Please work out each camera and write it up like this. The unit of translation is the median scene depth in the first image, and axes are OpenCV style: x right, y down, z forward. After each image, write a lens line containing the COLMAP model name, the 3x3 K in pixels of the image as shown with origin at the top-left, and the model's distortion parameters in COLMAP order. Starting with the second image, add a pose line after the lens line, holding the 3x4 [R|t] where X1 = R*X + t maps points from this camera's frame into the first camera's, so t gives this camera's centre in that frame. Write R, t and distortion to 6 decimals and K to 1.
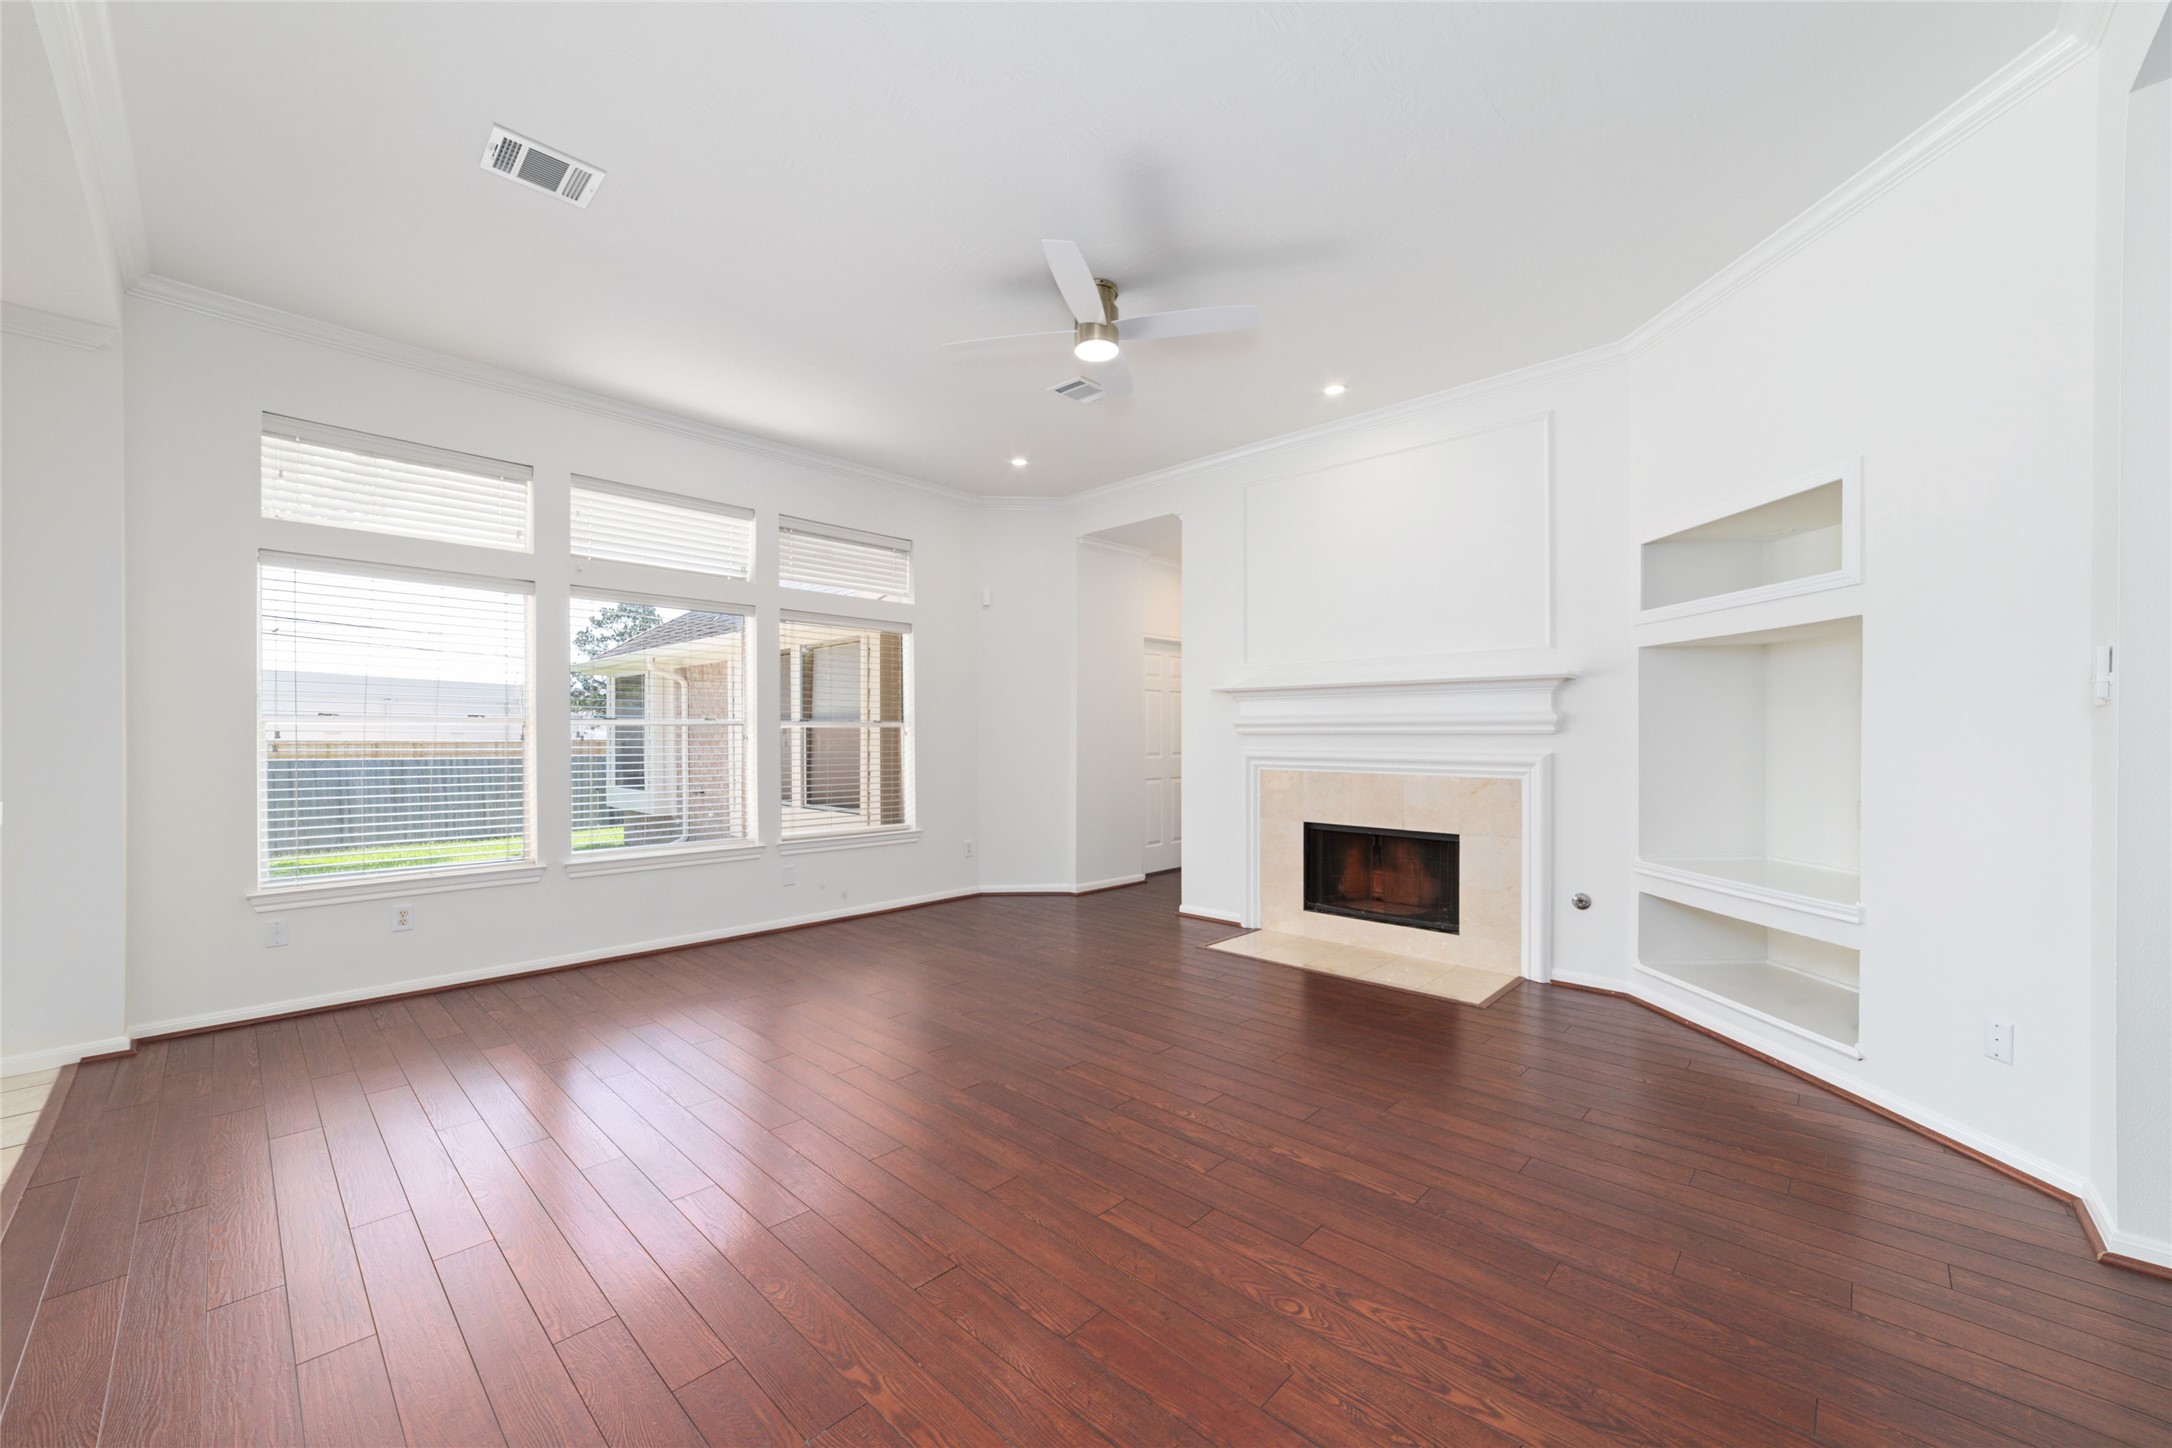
lens RADIAL K [[828.5, 0, 1082.6], [0, 828.5, 737.6], [0, 0, 1]] dist [-0.028872, 0.008594]
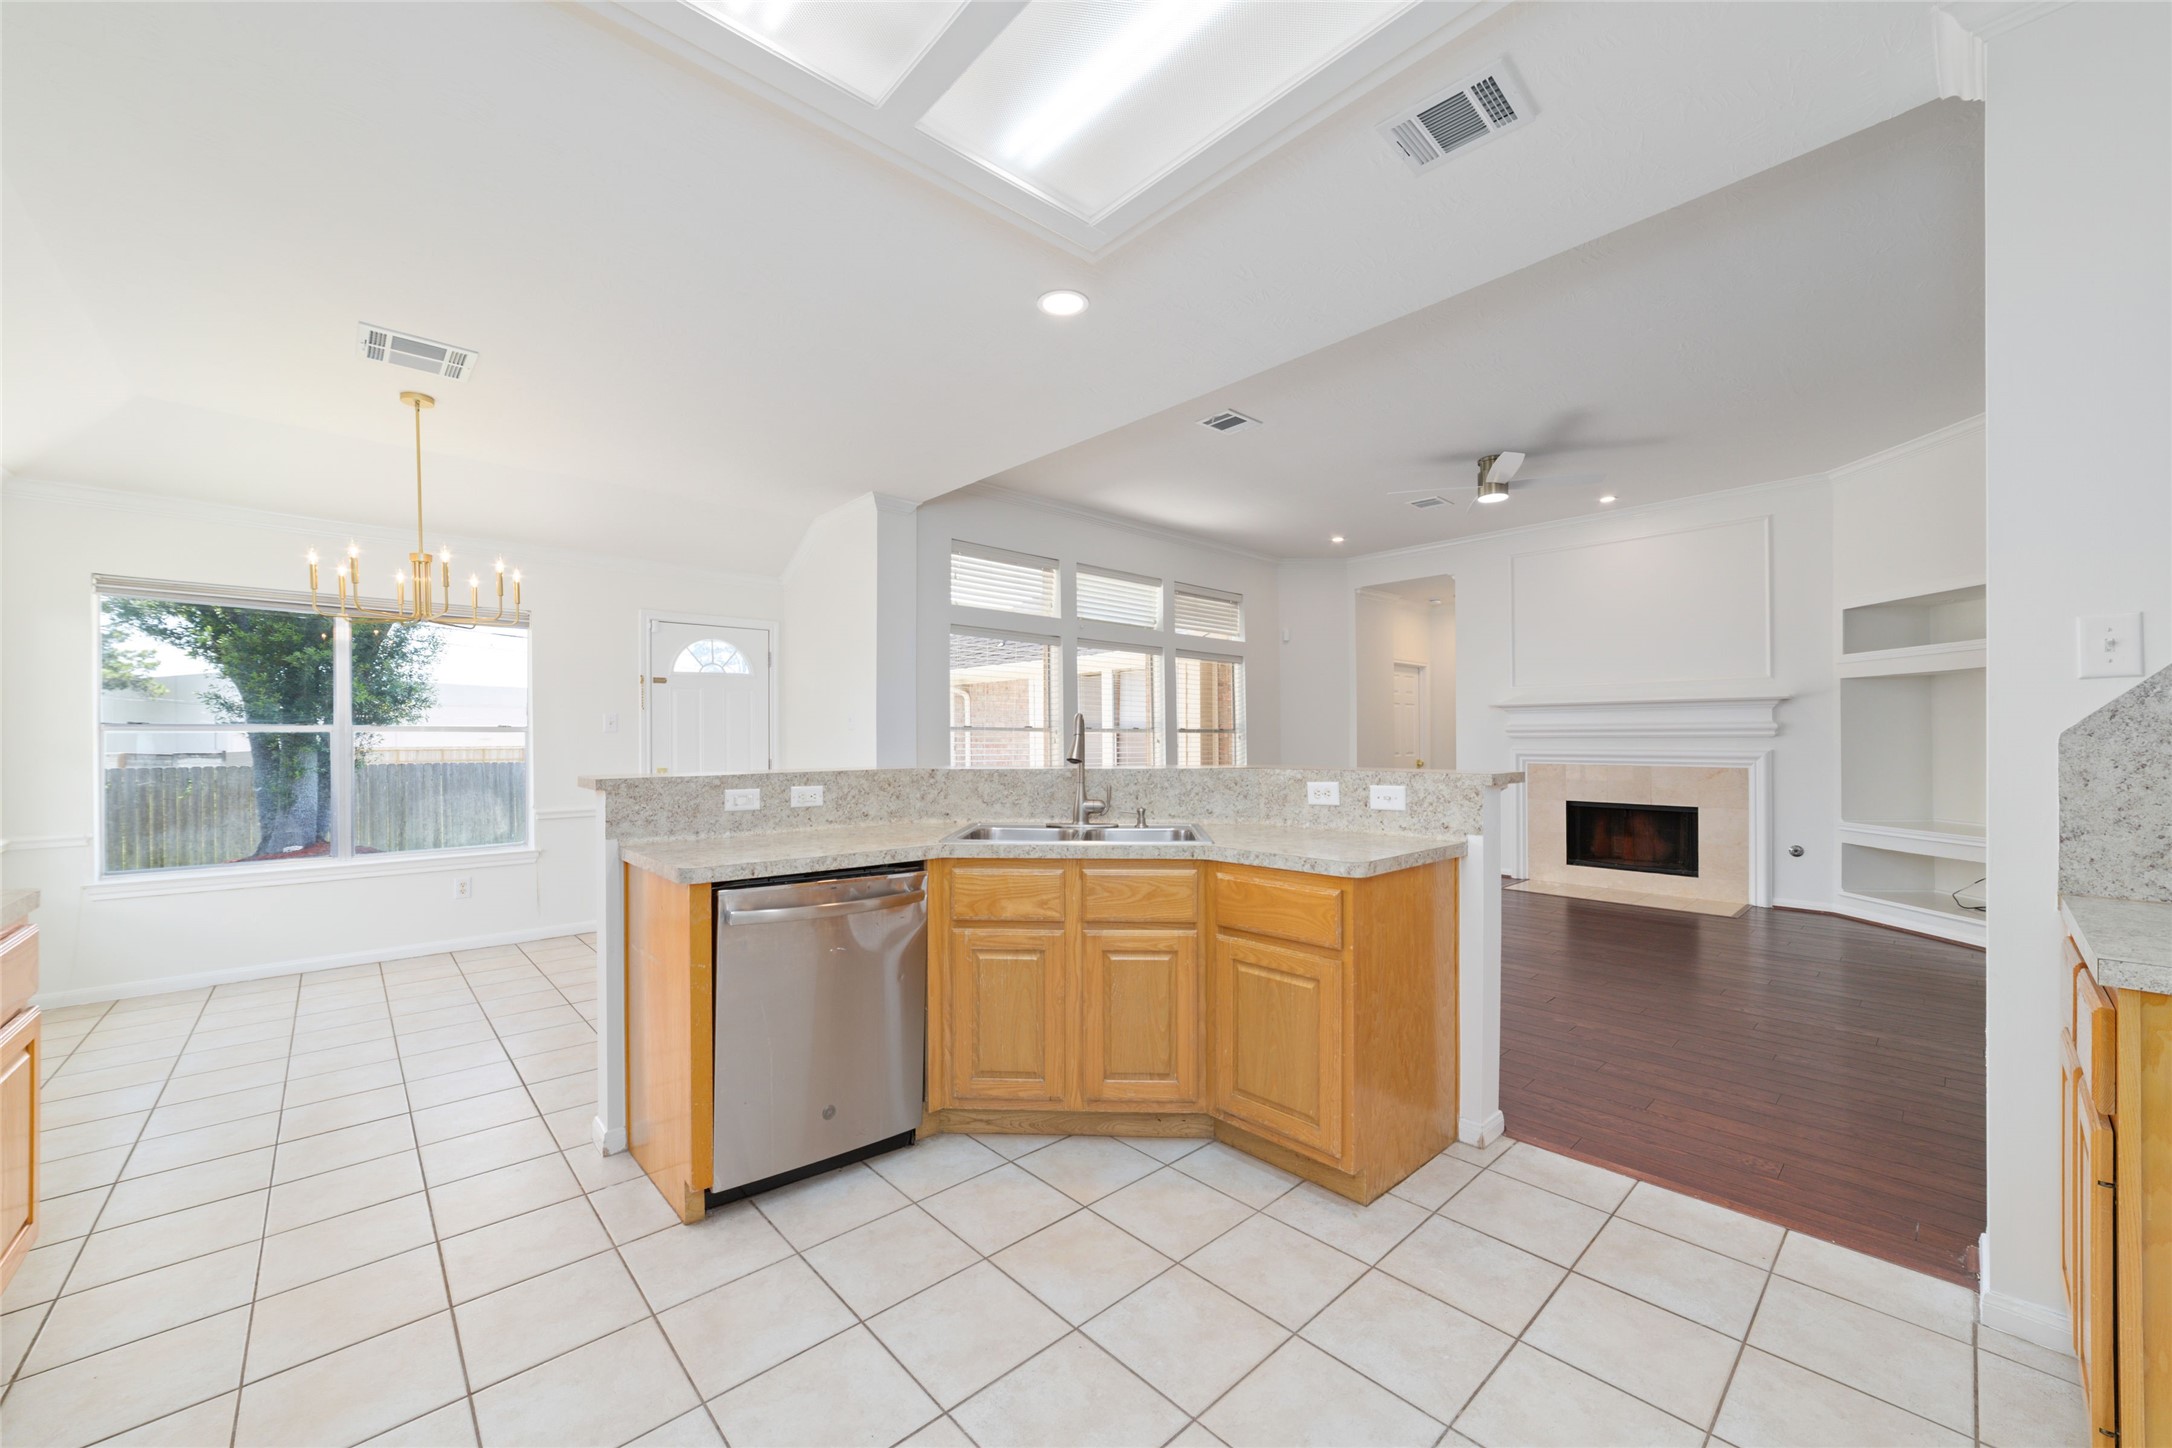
lens RADIAL K [[828.5, 0, 1082.6], [0, 828.5, 737.6], [0, 0, 1]] dist [-0.028872, 0.008594]
pose [[0.997891, -0.003525, -0.064815, -0.538146], [0.003245, 0.999985, -0.004424, -0.000516], [0.064829, 0.004204, 0.997888, -0.506140]]
